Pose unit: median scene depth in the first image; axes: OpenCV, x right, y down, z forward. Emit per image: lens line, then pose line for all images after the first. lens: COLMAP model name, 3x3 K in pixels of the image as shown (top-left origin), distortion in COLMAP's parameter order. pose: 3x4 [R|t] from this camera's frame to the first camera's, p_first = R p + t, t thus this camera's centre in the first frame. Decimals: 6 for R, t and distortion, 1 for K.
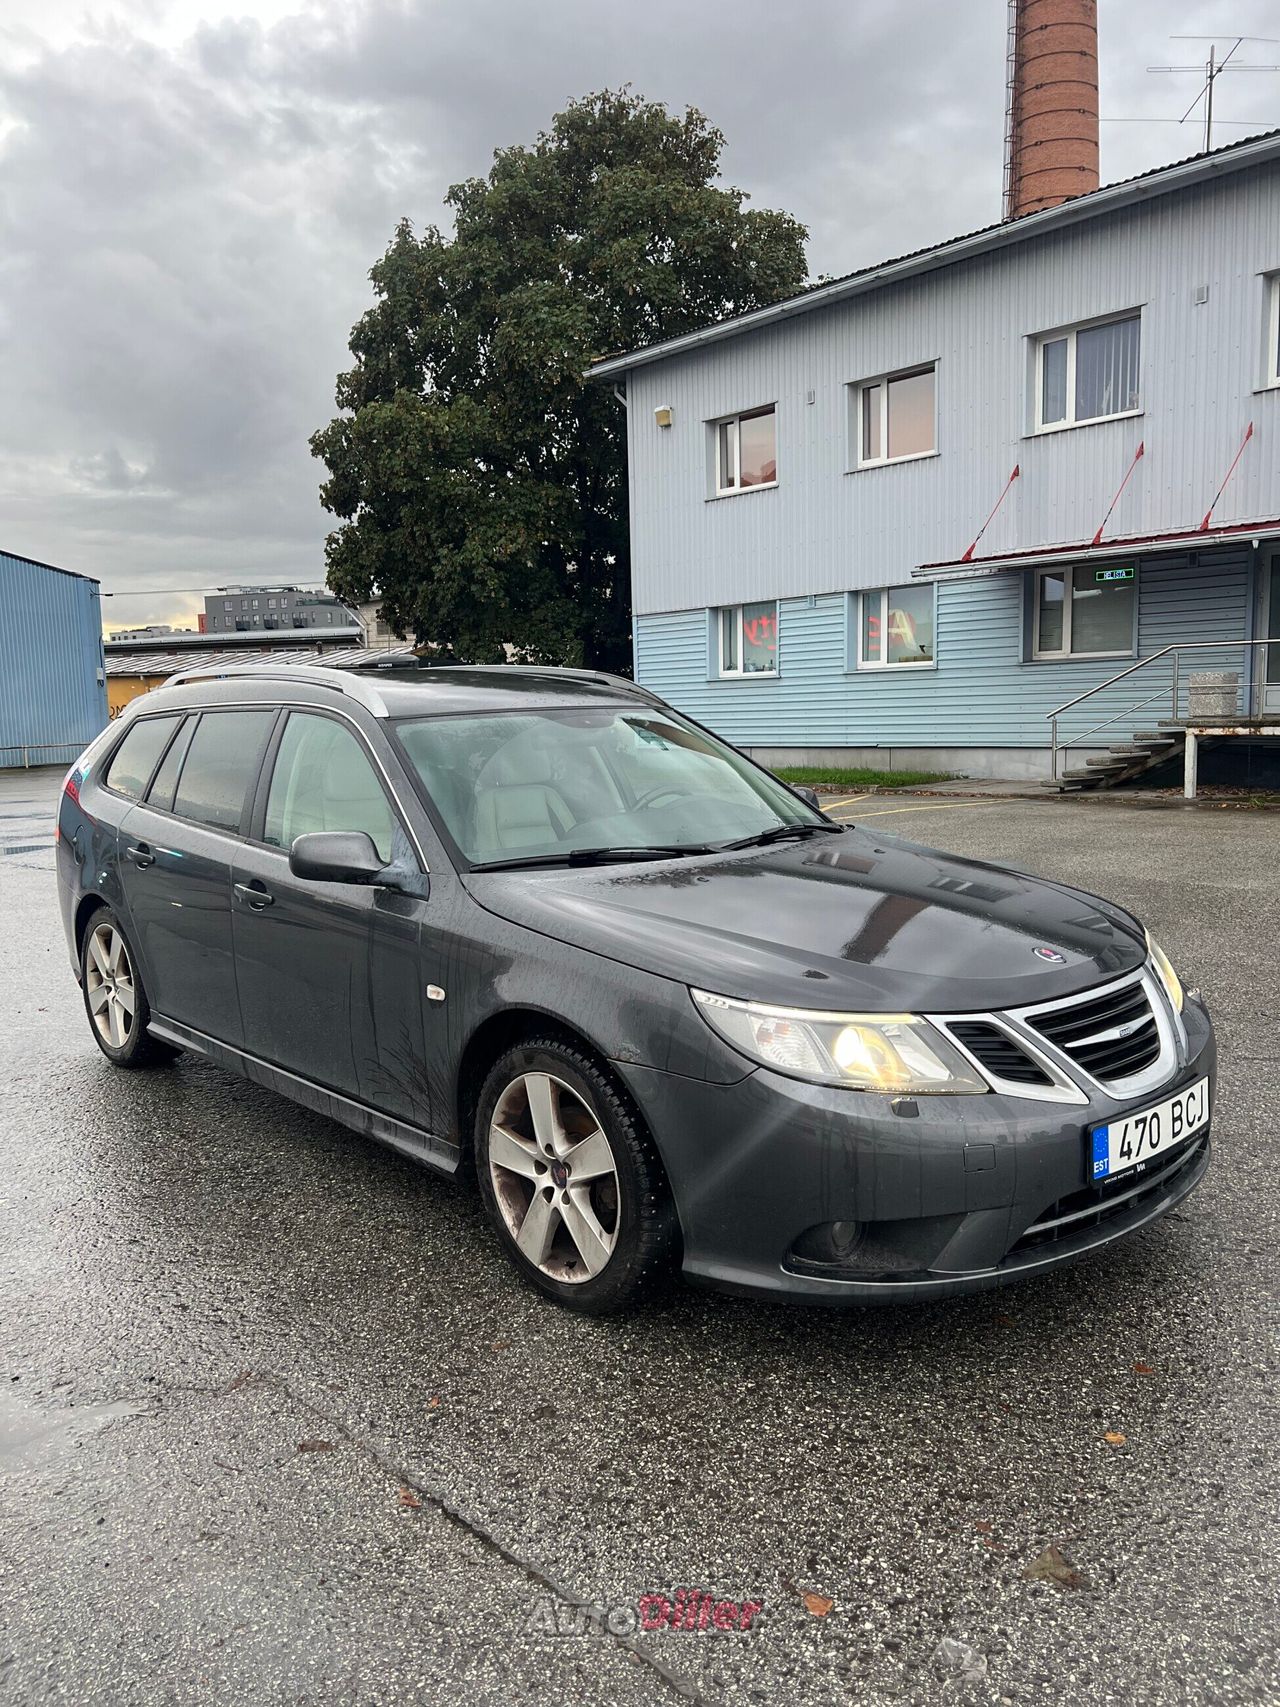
lens RADIAL K [[1295.0, 0, 644.9], [0, 1295.0, 848.8], [0, 0, 1]] dist [0.041276, -0.046769]
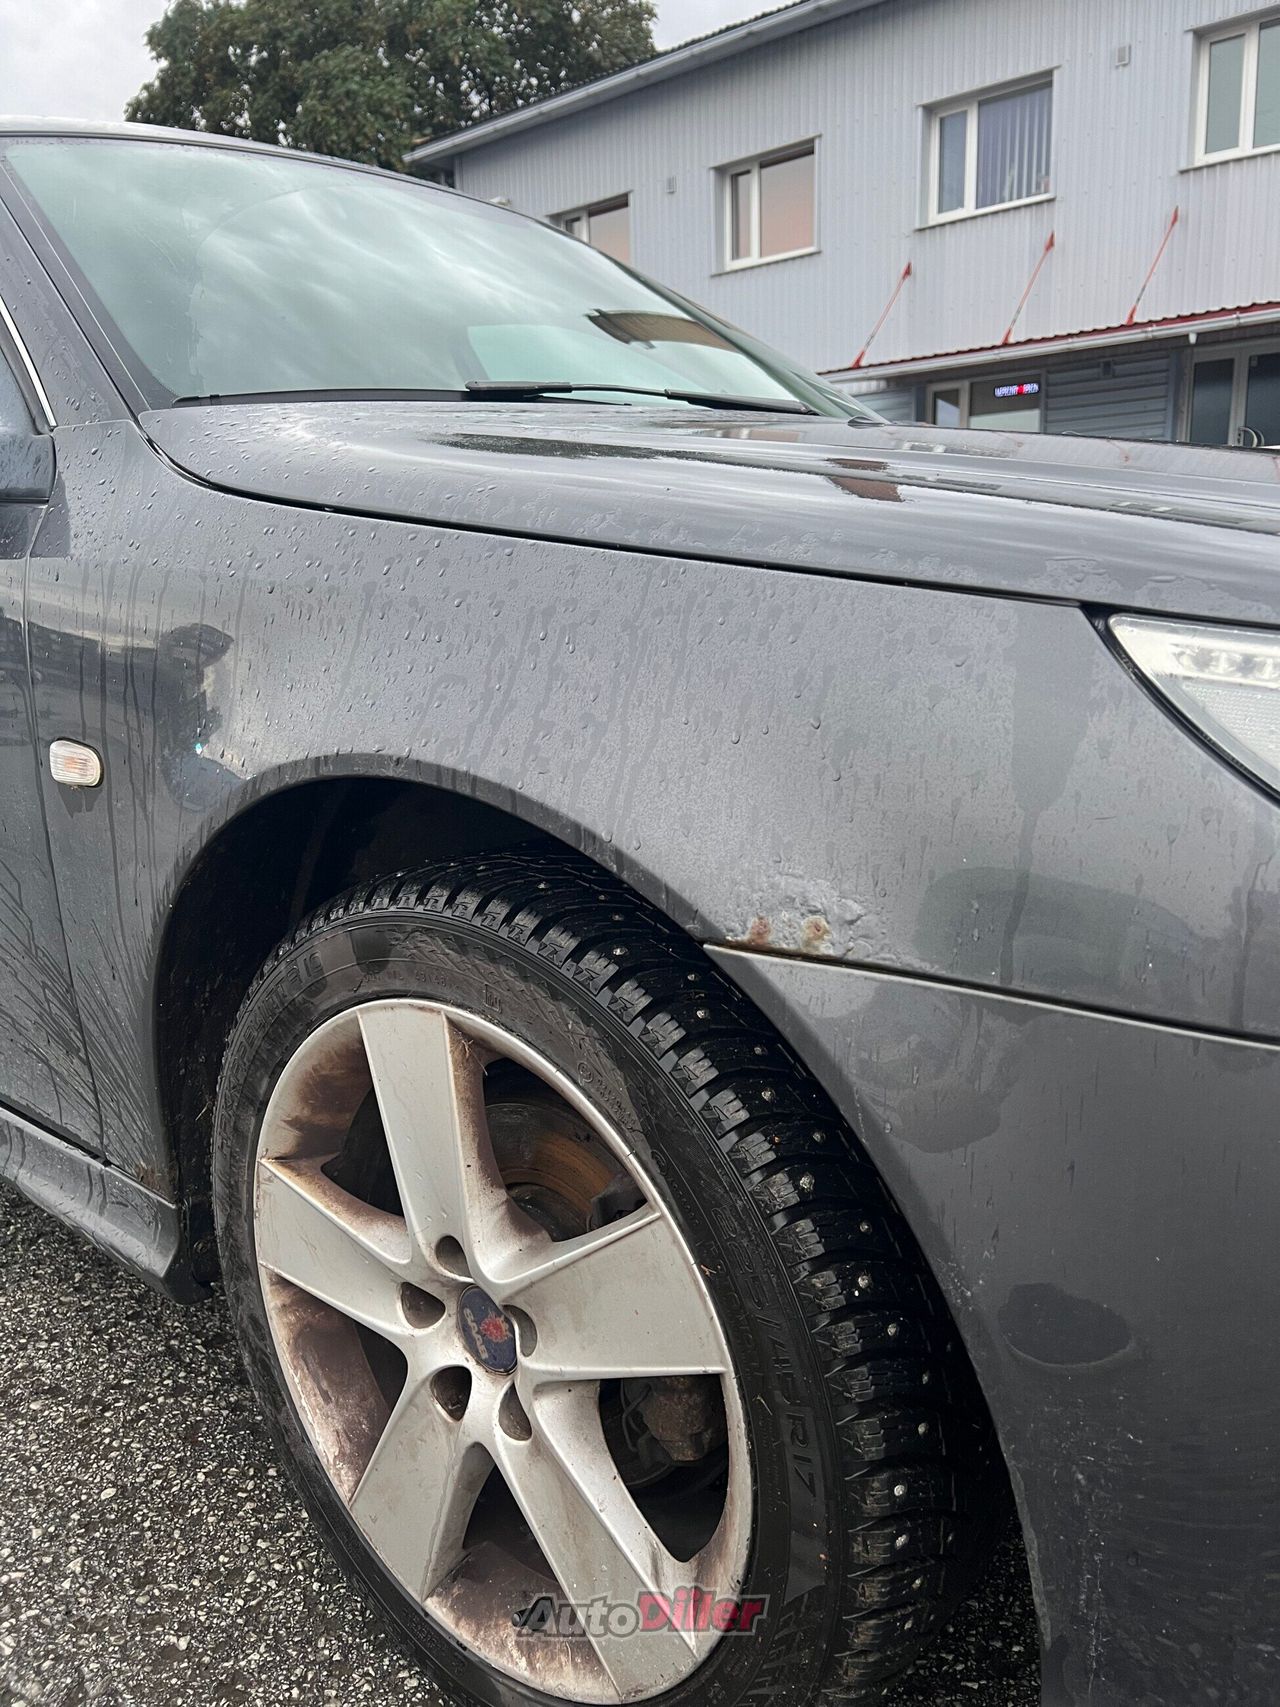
lens RADIAL K [[1295.0, 0, 637.9], [0, 1295.0, 869.1], [0, 0, 1]] dist [0.041276, -0.046769]
pose [[0.992690, -0.023878, 0.118304, -0.012439], [0.011247, 0.994270, 0.106302, 0.021874], [-0.120164, -0.104195, 0.987271, 0.137067]]
